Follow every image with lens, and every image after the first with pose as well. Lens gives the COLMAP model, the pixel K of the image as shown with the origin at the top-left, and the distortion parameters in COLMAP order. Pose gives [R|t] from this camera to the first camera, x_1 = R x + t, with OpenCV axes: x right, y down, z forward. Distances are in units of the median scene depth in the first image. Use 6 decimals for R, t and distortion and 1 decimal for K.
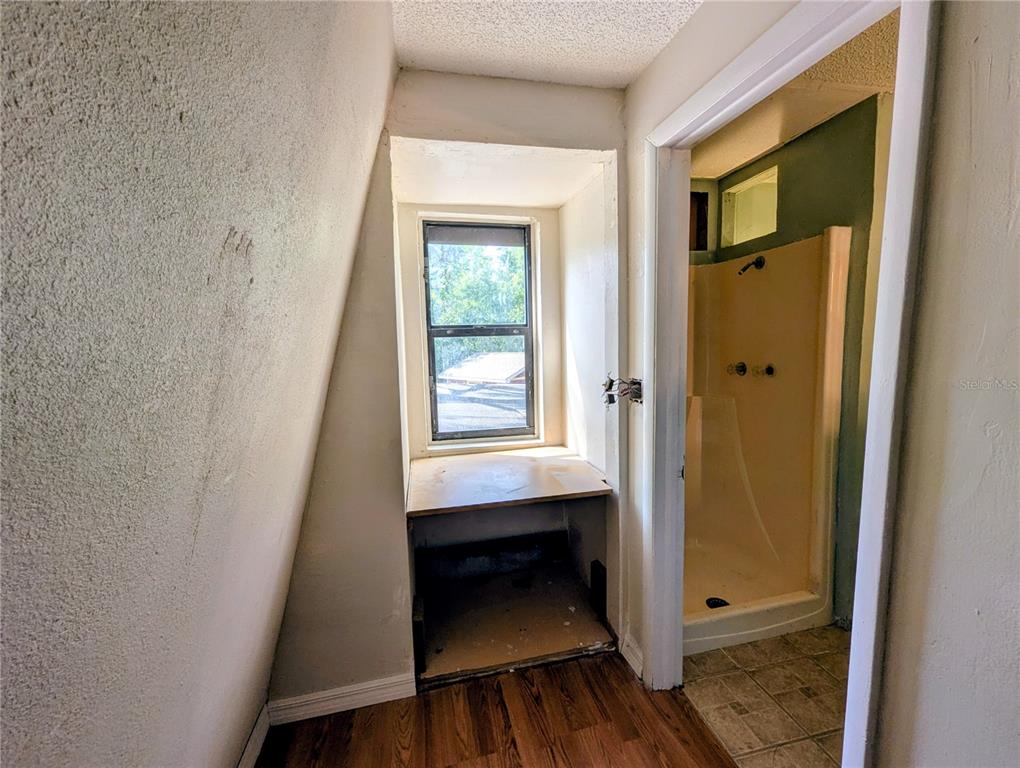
lens RADIAL K [[421.2, 0, 511.8], [0, 421.2, 385.9], [0, 0, 1]] dist [0.004076, -0.003827]
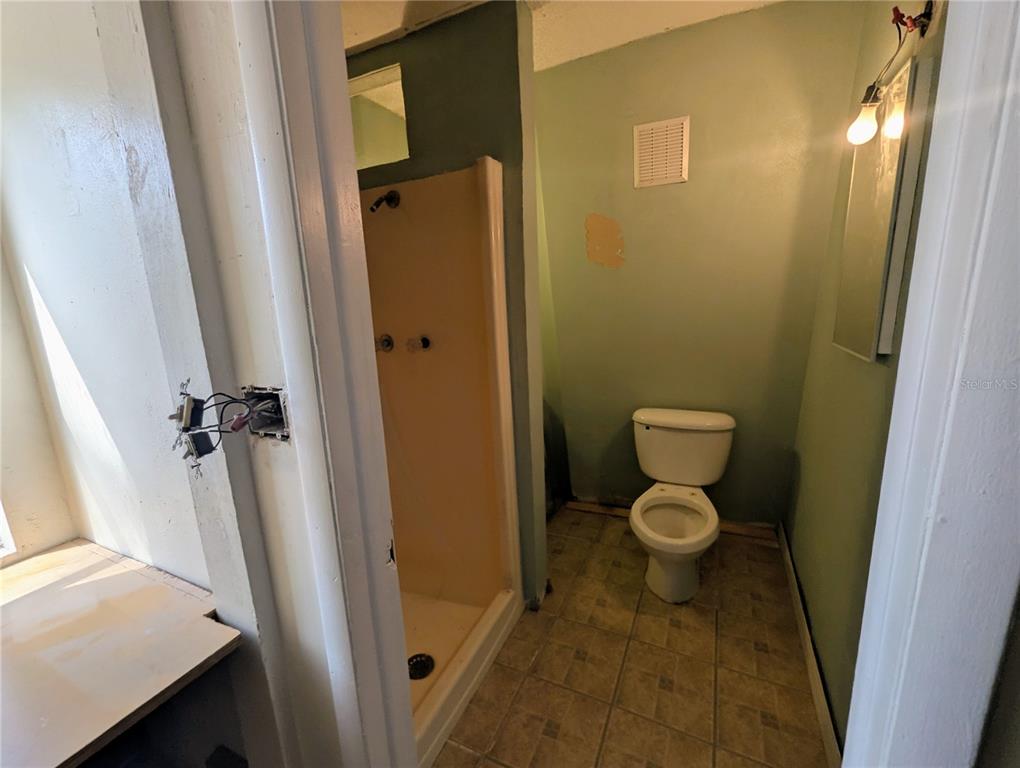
lens RADIAL K [[421.2, 0, 511.8], [0, 421.2, 385.9], [0, 0, 1]] dist [0.004076, -0.003827]
pose [[0.602984, -0.154180, 0.782712, 0.102075], [0.104242, 0.987962, 0.114306, -0.036908], [-0.790913, 0.012667, 0.611797, 0.490100]]
